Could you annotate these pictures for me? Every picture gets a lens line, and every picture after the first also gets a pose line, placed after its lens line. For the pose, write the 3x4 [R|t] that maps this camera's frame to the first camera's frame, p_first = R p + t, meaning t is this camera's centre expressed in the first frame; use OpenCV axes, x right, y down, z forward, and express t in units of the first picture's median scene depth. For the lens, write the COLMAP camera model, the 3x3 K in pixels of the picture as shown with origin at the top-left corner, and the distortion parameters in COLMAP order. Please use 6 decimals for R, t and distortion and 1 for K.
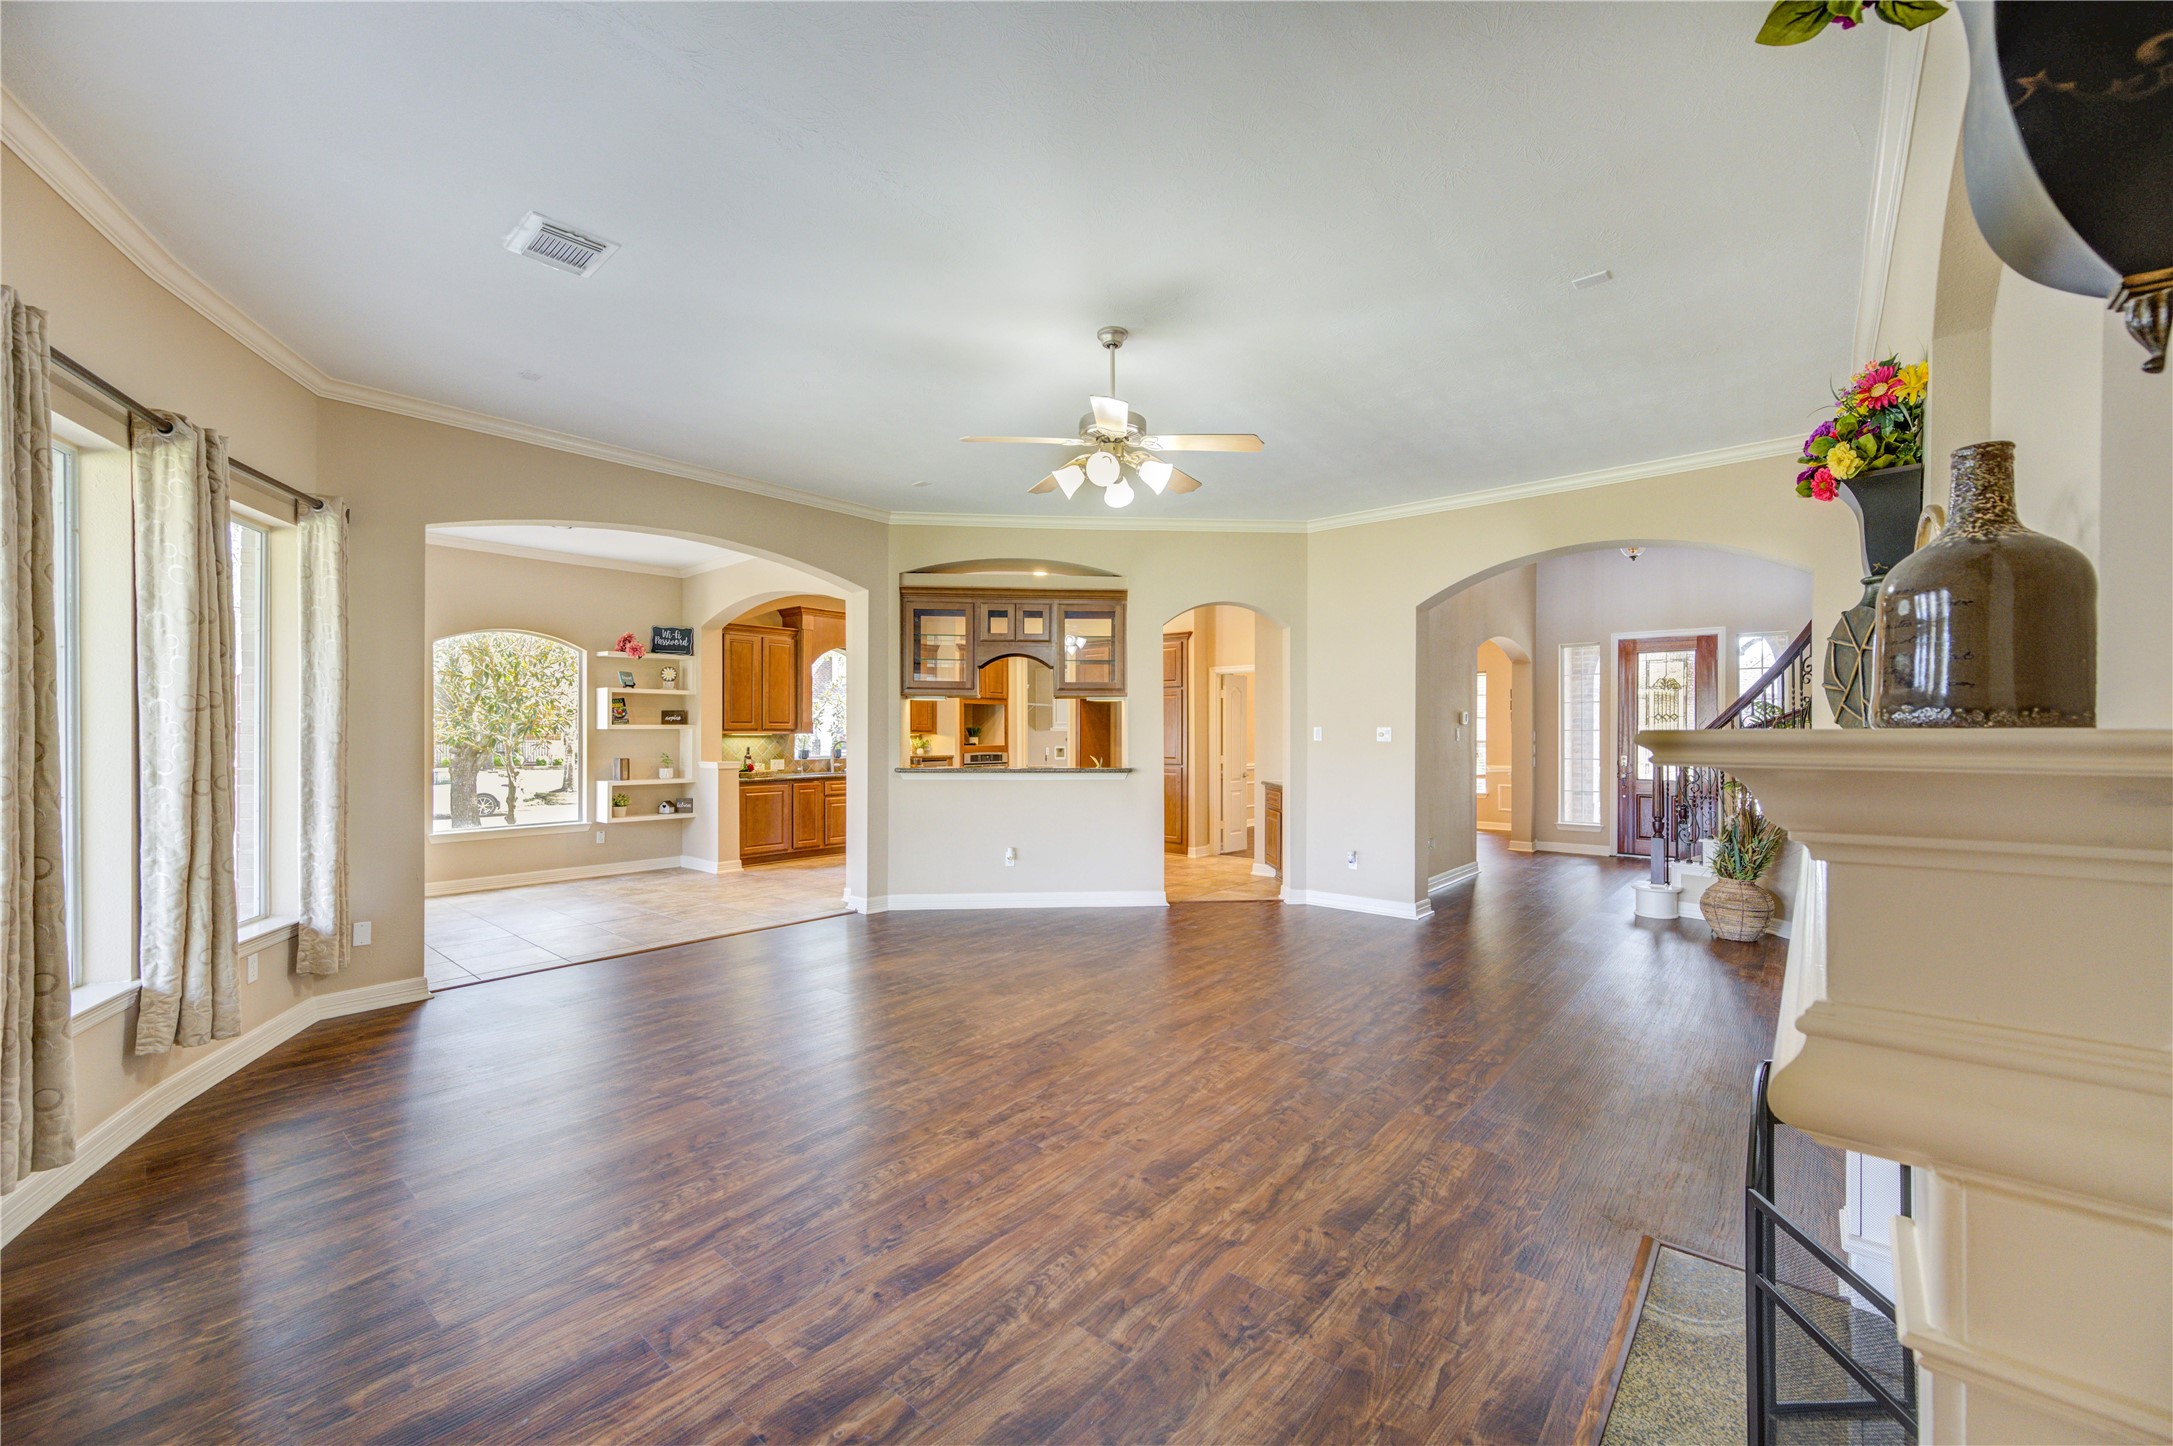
lens RADIAL K [[846.5, 0, 1083.4], [0, 846.5, 736.2], [0, 0, 1]] dist [0.001499, 0.001219]
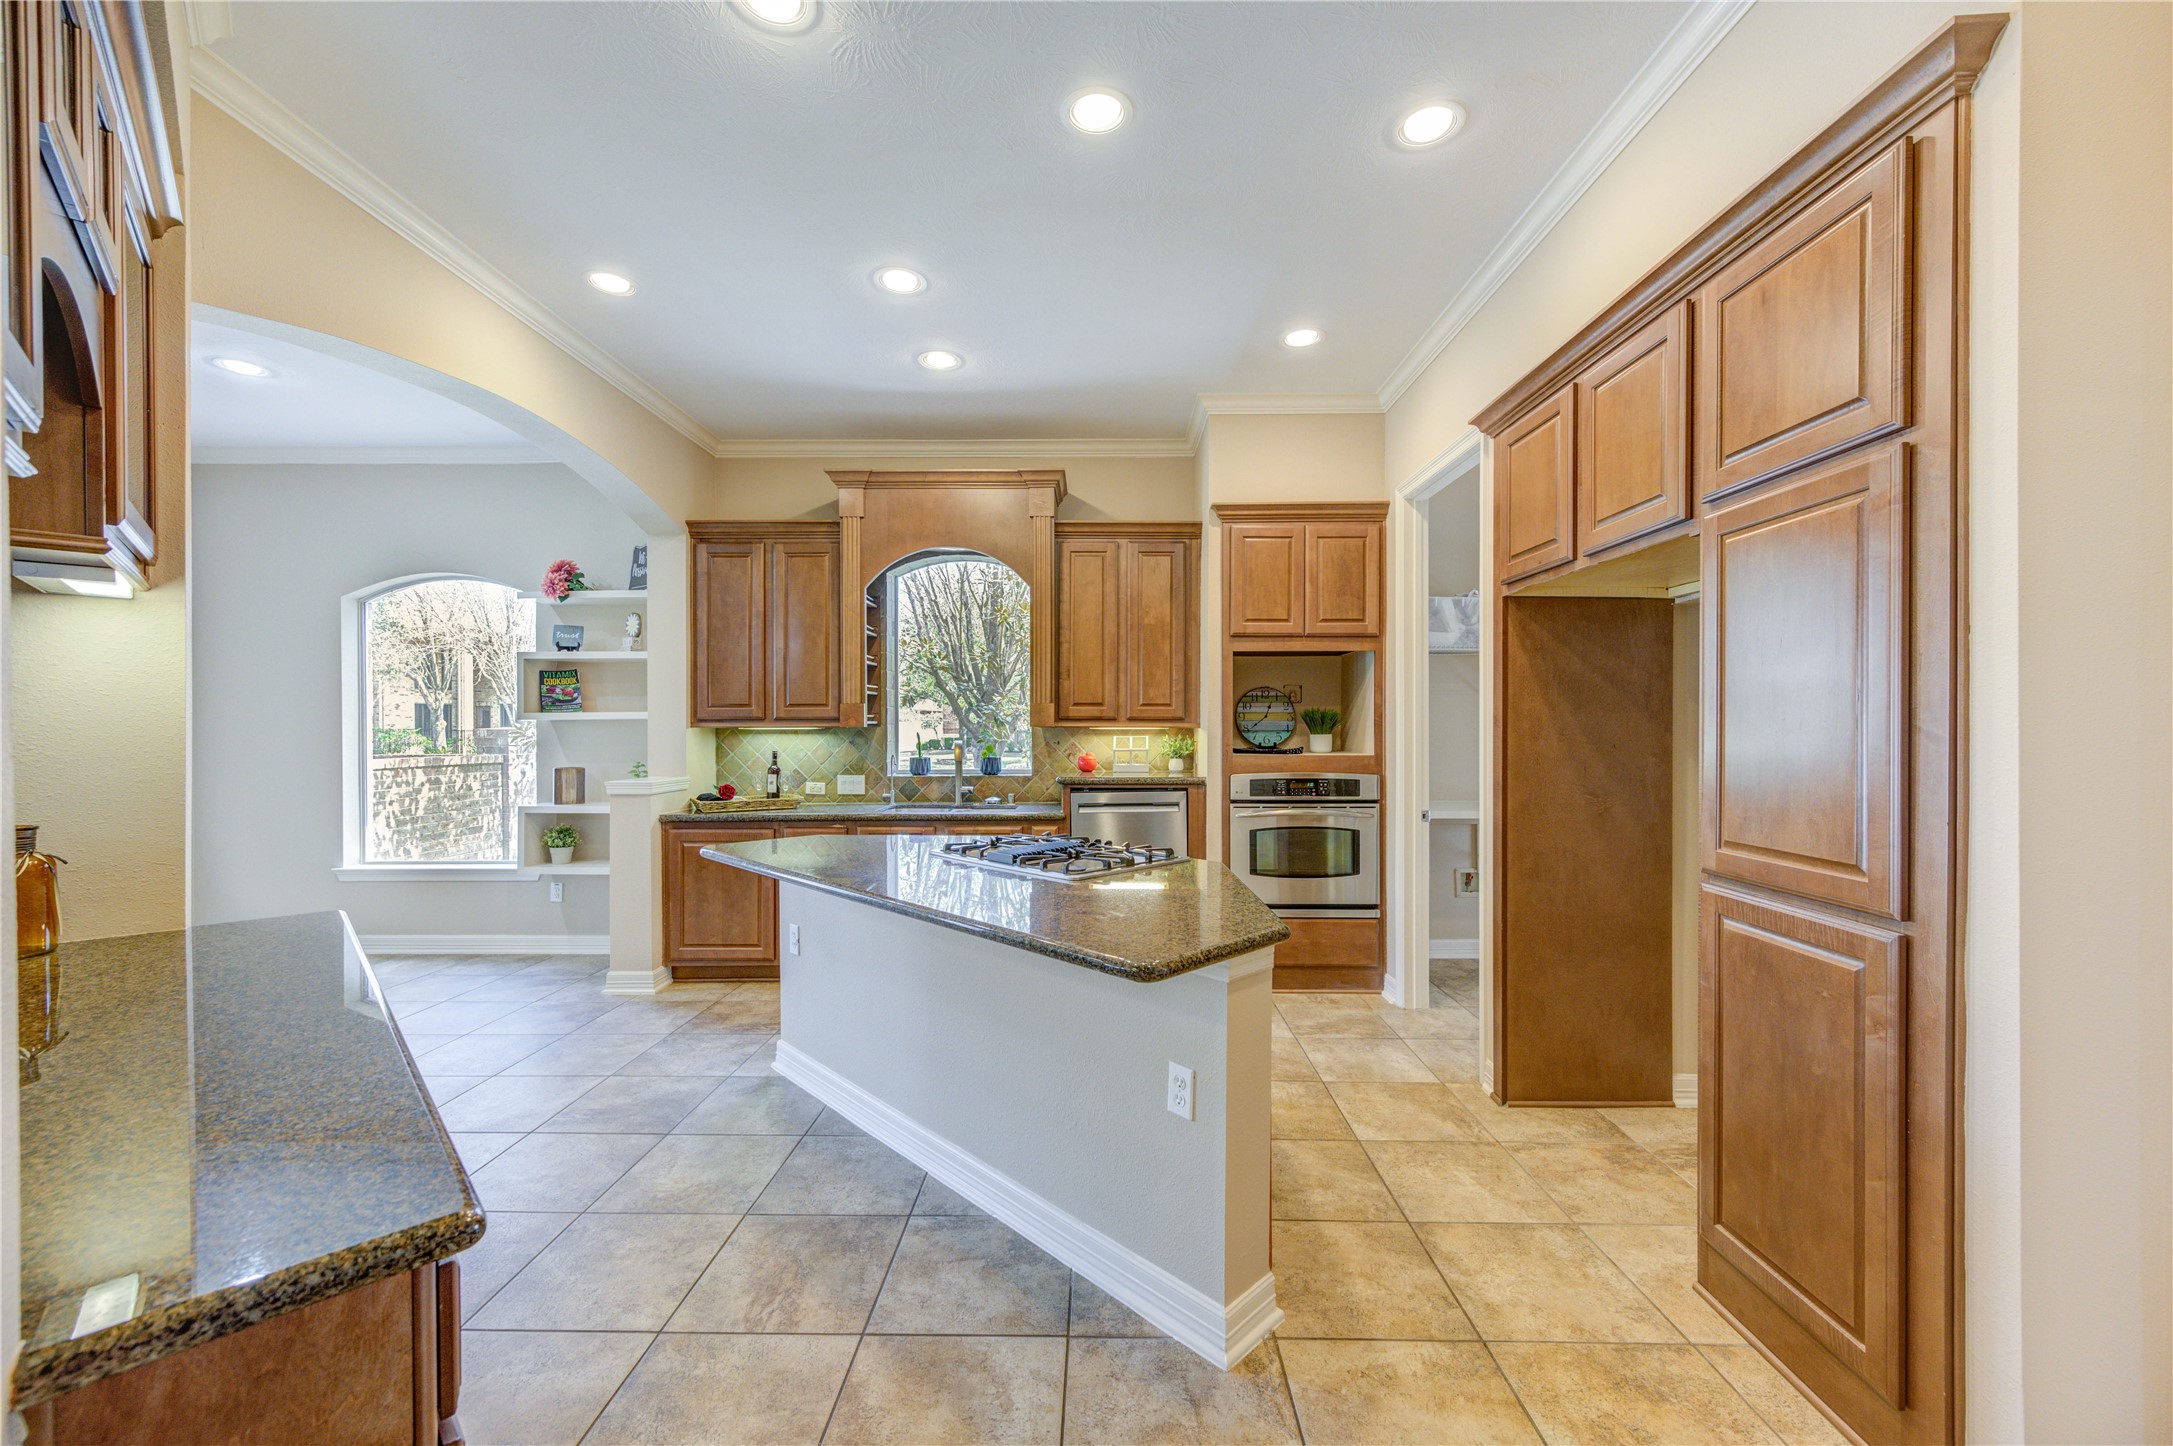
lens RADIAL K [[846.5, 0, 1085.7], [0, 846.5, 728.7], [0, 0, 1]] dist [0.001499, 0.001219]
pose [[0.642683, 0.001044, -0.766132, 0.154219], [-0.000913, 0.999999, 0.000596, -0.002376], [0.766132, 0.000316, 0.642683, 0.863923]]
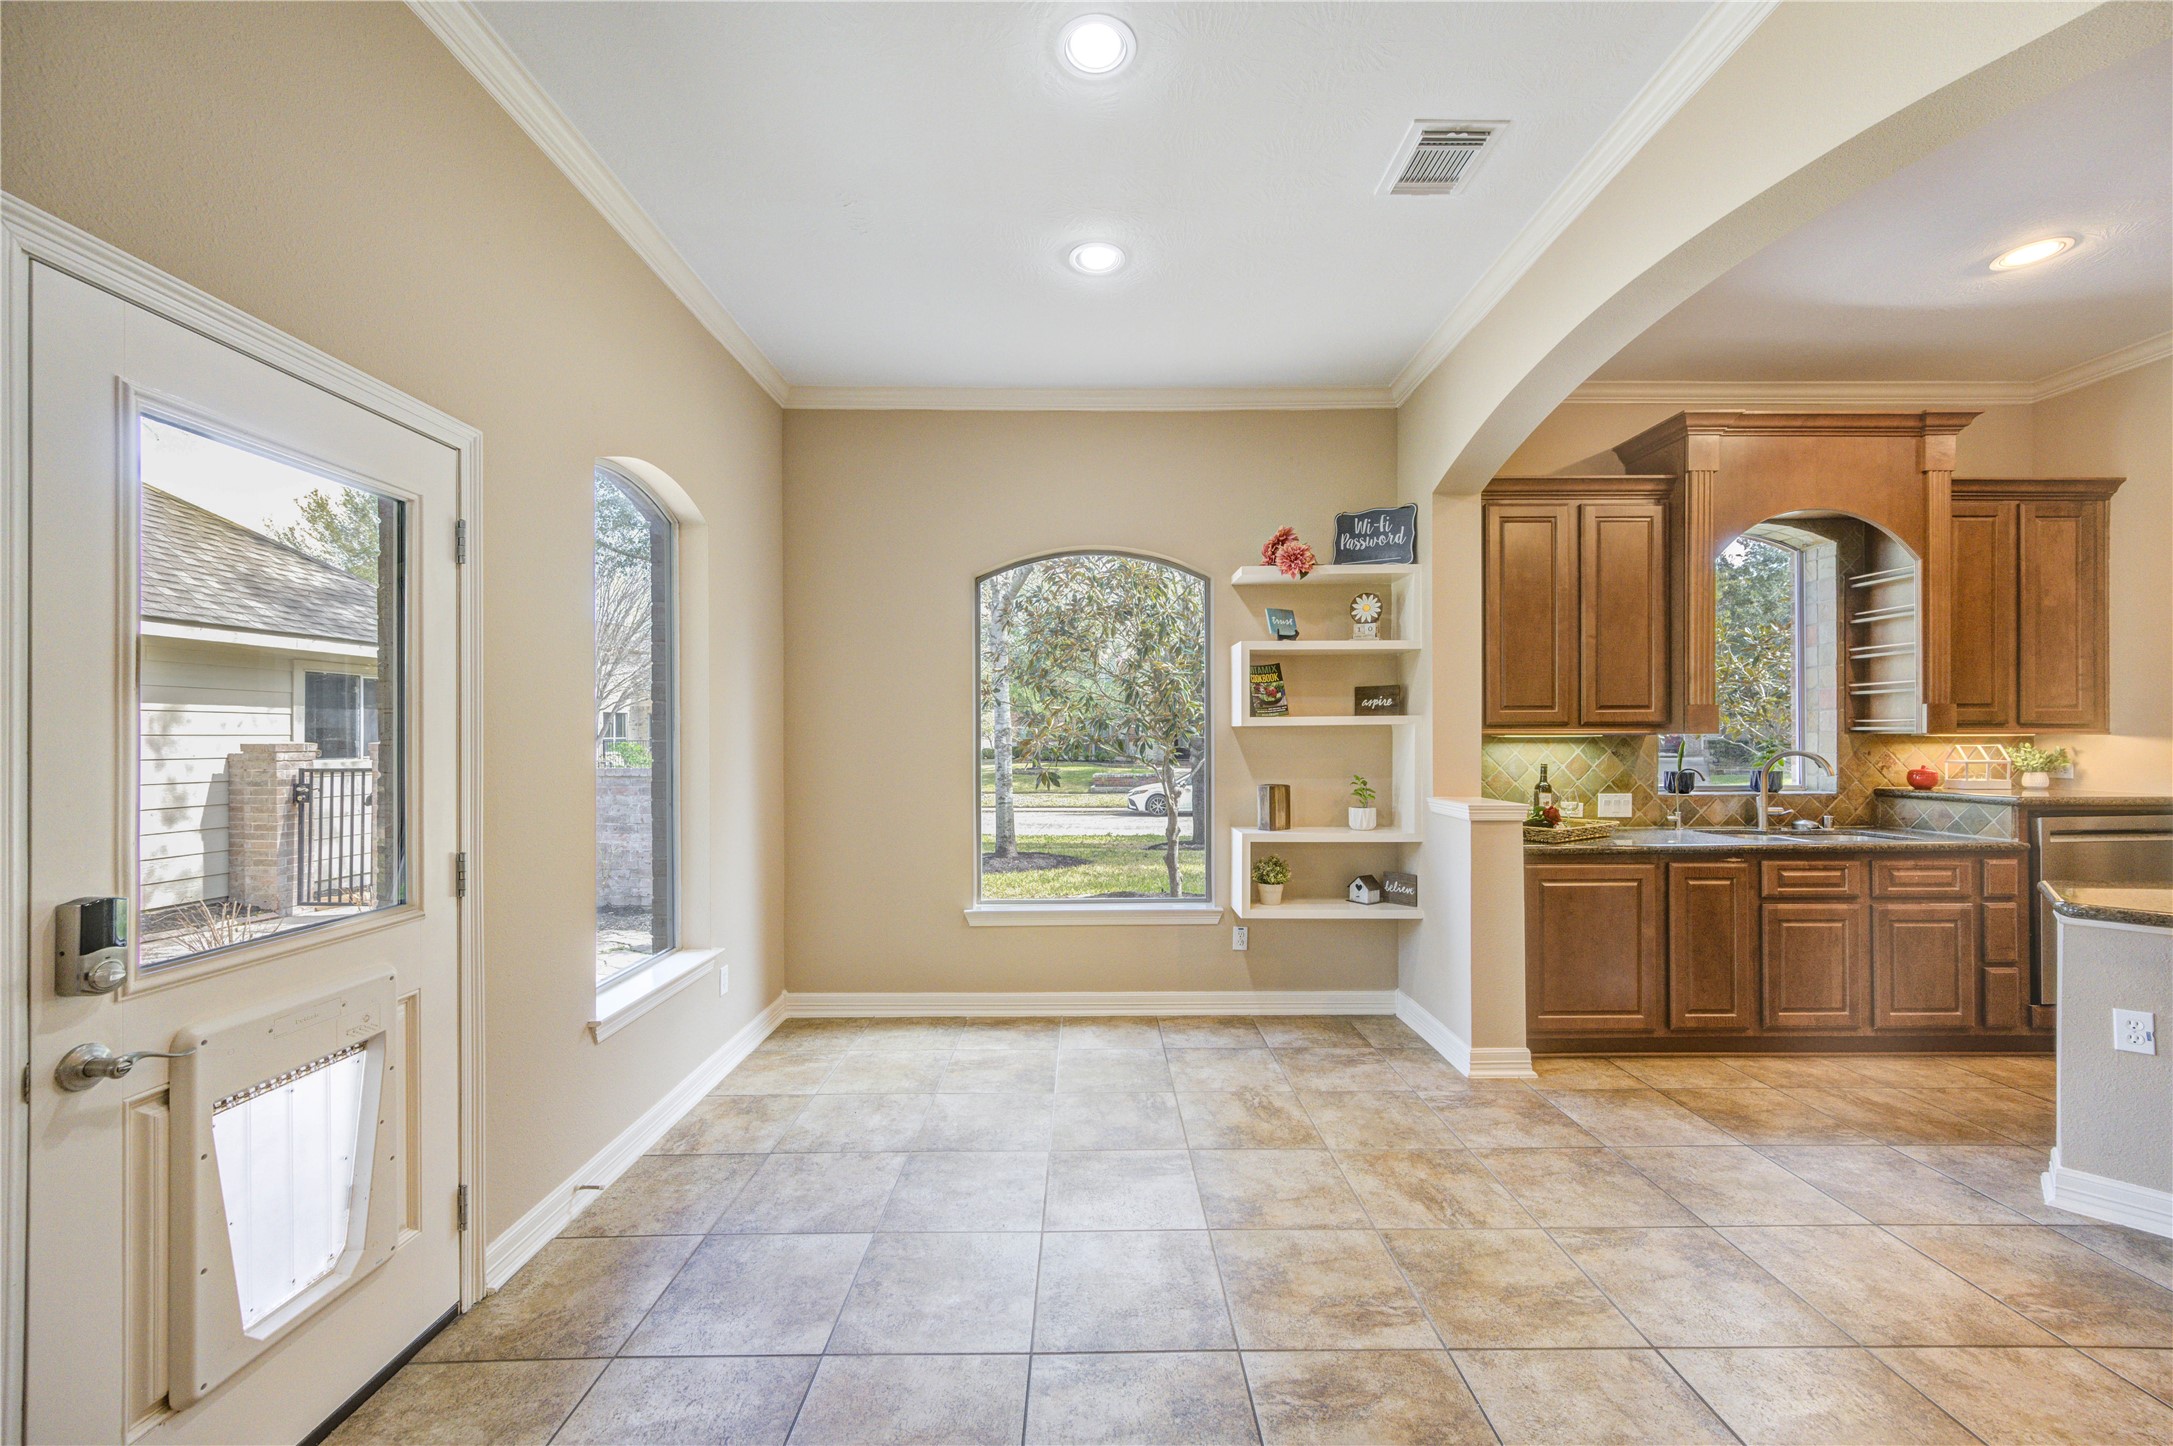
lens RADIAL K [[846.5, 0, 1086.3], [0, 846.5, 731.1], [0, 0, 1]] dist [0.001499, 0.001219]
pose [[0.655817, -0.006156, -0.754895, -0.237327], [0.001041, 0.999973, -0.007250, -0.001604], [0.754920, 0.003969, 0.655805, 0.574994]]
